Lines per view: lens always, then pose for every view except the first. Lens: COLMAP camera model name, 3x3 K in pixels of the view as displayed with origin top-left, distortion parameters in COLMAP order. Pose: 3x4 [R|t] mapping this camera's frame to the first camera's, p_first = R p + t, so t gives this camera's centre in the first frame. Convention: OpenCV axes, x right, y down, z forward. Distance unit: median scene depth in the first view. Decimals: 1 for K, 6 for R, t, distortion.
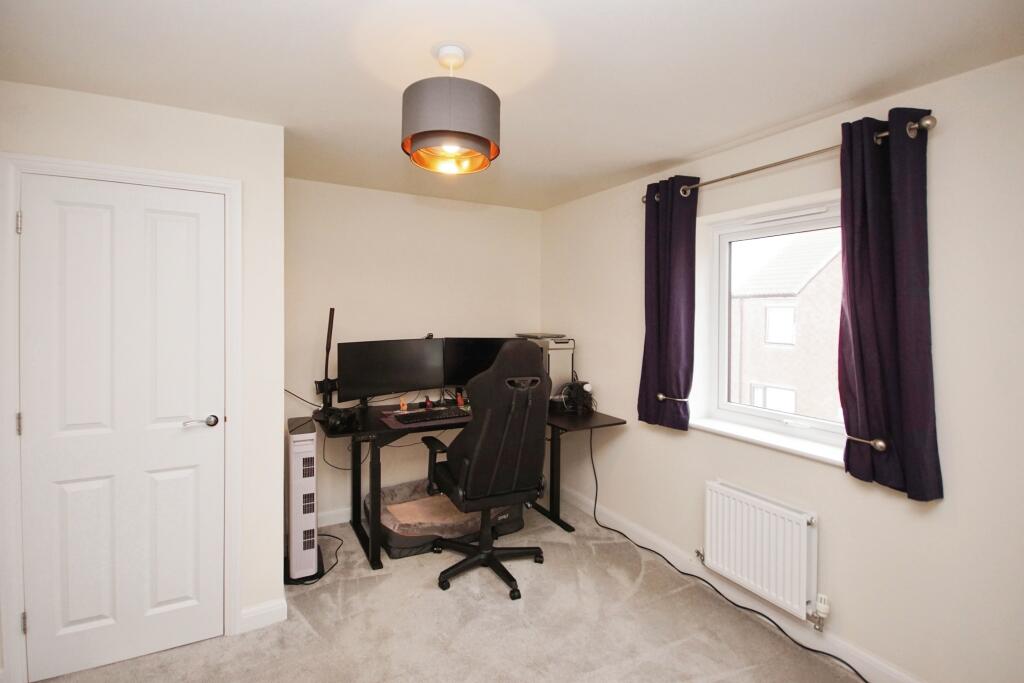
lens RADIAL K [[465.8, 0, 479.6], [0, 465.8, 320.2], [0, 0, 1]] dist [0.018236, -0.001744]
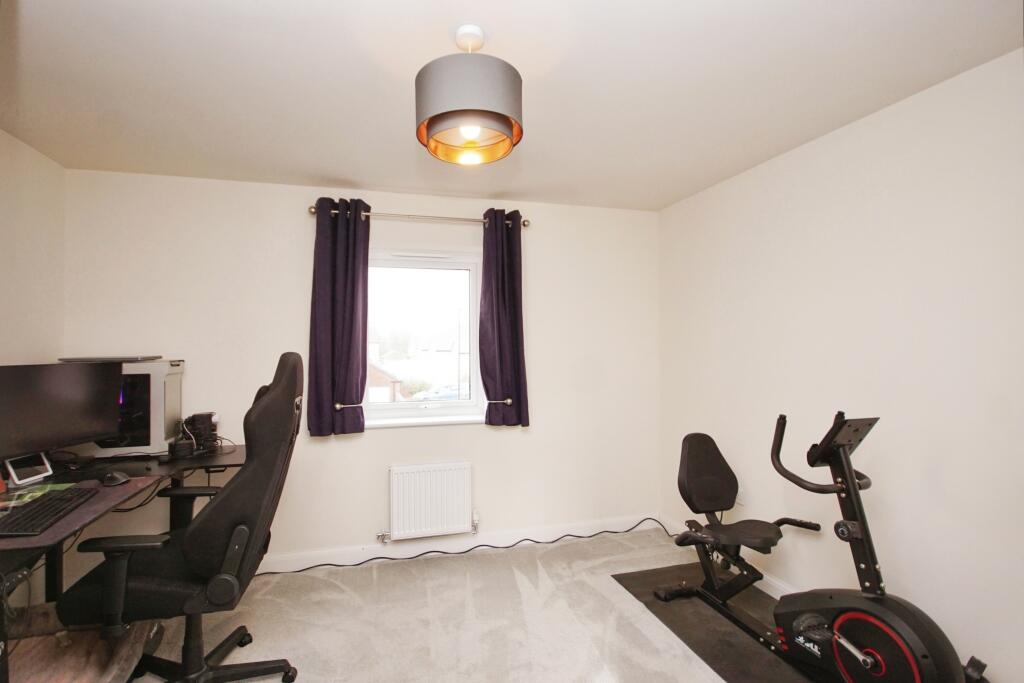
lens RADIAL K [[465.8, 0, 509.5], [0, 465.8, 343.7], [0, 0, 1]] dist [0.018236, -0.001744]
pose [[0.225825, -0.008052, 0.974135, -0.577178], [0.021132, 0.999771, 0.003365, 0.032487], [-0.973939, 0.019826, 0.225944, 0.429061]]
